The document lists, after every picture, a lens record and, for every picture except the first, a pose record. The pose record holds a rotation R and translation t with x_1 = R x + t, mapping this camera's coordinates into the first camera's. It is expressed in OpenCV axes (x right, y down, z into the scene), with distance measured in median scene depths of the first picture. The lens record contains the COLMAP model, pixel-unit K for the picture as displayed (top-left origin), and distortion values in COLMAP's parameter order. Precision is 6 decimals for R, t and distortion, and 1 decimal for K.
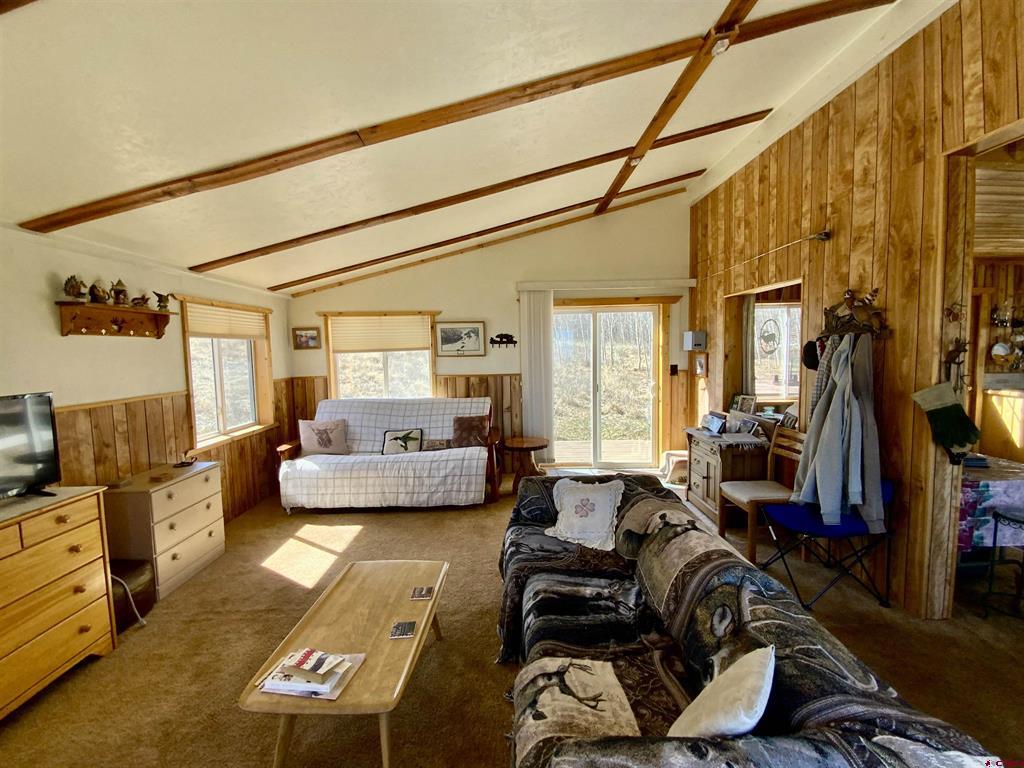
lens RADIAL K [[476.2, 0, 512.0], [0, 476.2, 382.6], [0, 0, 1]] dist [-0.016760, -0.000973]
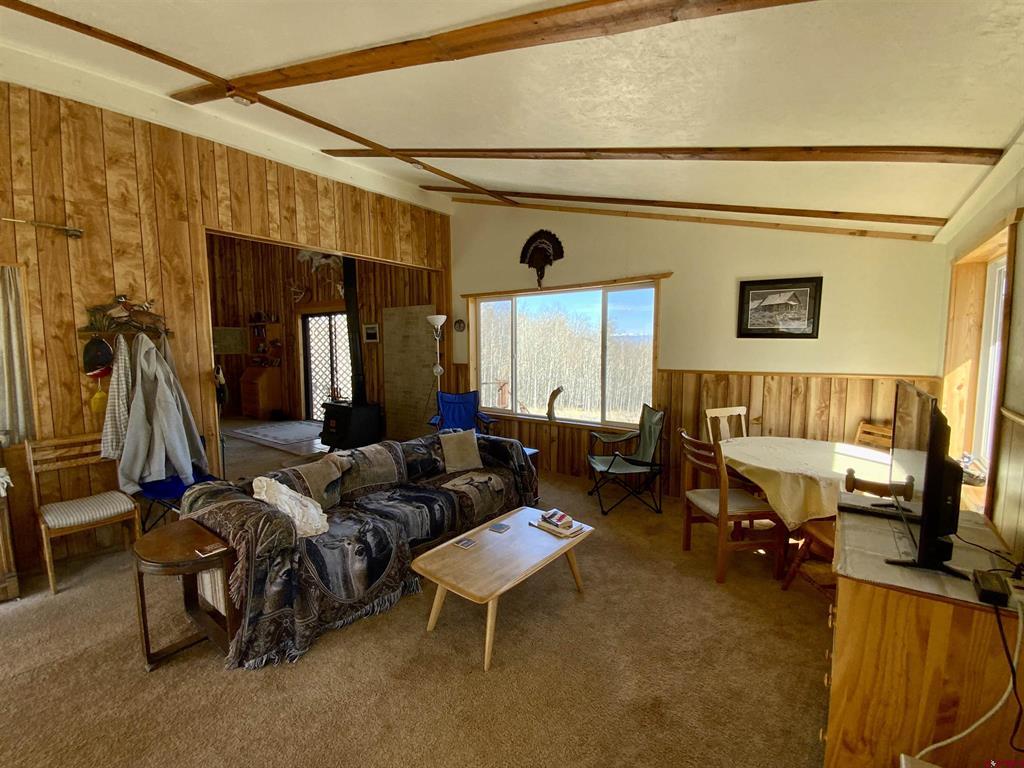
lens RADIAL K [[427.4, 0, 506.9], [0, 427.4, 391.4], [0, 0, 1]] dist [0.001081, -0.004036]
pose [[-0.784326, -0.054064, 0.617988, -0.645108], [0.053216, 0.986659, 0.153856, -0.067667], [-0.618062, 0.153560, -0.770986, 1.180259]]
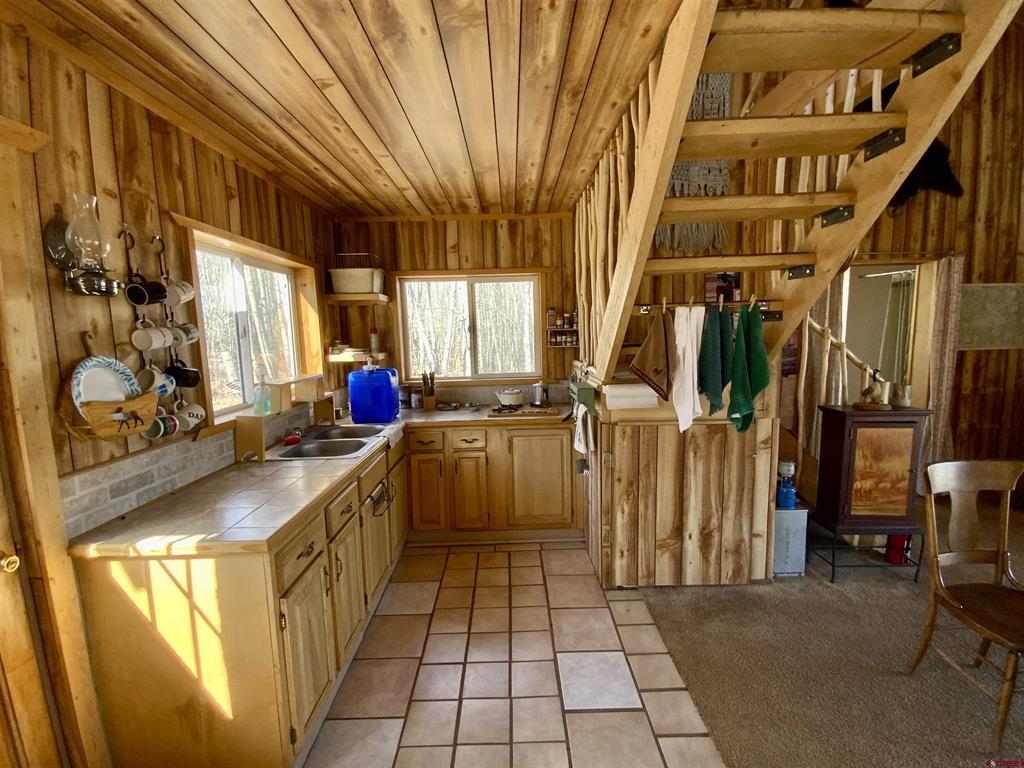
lens RADIAL K [[435.4, 0, 521.2], [0, 435.4, 384.4], [0, 0, 1]] dist [-0.017318, -0.002282]
pose [[0.030274, -0.096368, 0.994885, 1.396358], [0.101294, 0.990513, 0.092862, -0.115567], [-0.994396, 0.097965, 0.039749, 1.298127]]
